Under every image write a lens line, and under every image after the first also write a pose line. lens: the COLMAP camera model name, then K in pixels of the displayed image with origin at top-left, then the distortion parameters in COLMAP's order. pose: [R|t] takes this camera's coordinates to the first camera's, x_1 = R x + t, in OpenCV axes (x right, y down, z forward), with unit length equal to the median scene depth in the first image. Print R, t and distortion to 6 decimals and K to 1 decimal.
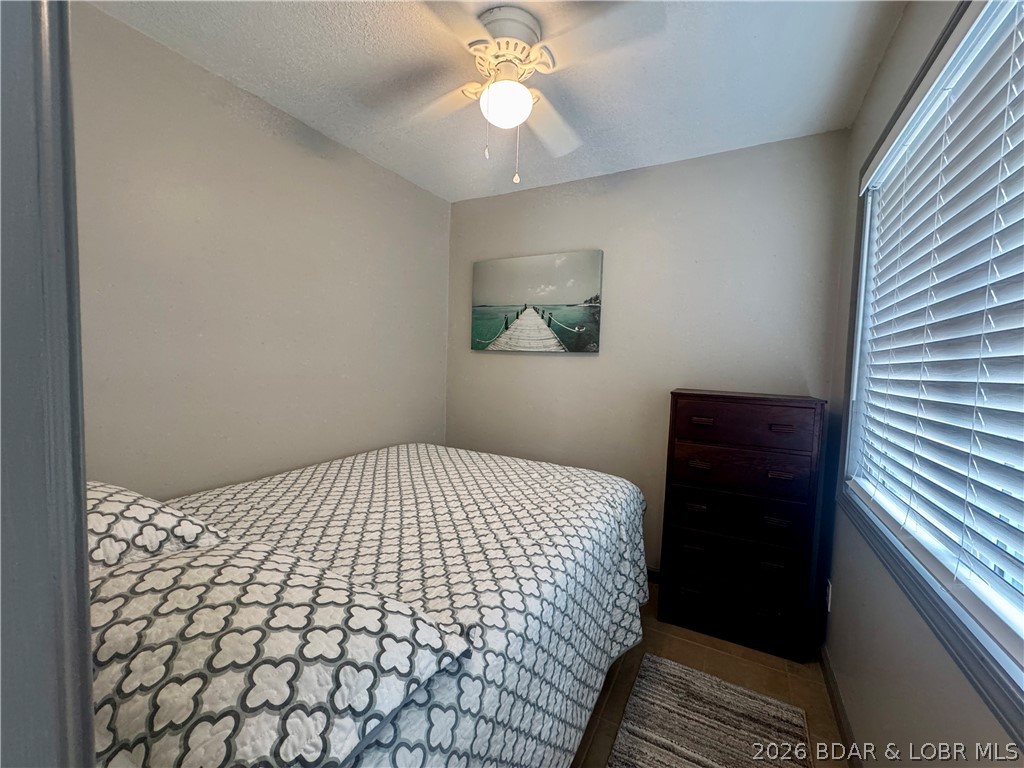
lens RADIAL K [[409.7, 0, 515.5], [0, 409.7, 386.6], [0, 0, 1]] dist [-0.005538, 0.001312]
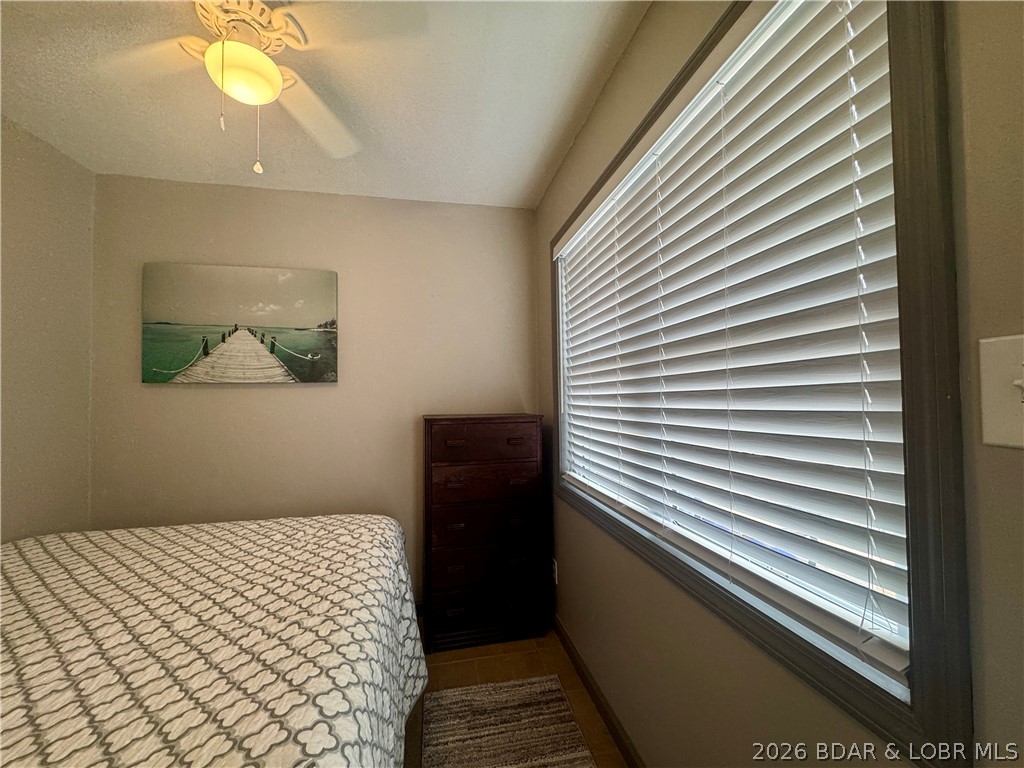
lens RADIAL K [[409.7, 0, 510.8], [0, 409.7, 386.5], [0, 0, 1]] dist [-0.005538, 0.001312]
pose [[0.763242, -0.029292, 0.645448, -0.137118], [0.078254, 0.995809, -0.047343, -0.001472], [-0.641356, 0.086643, 0.762335, 0.094634]]
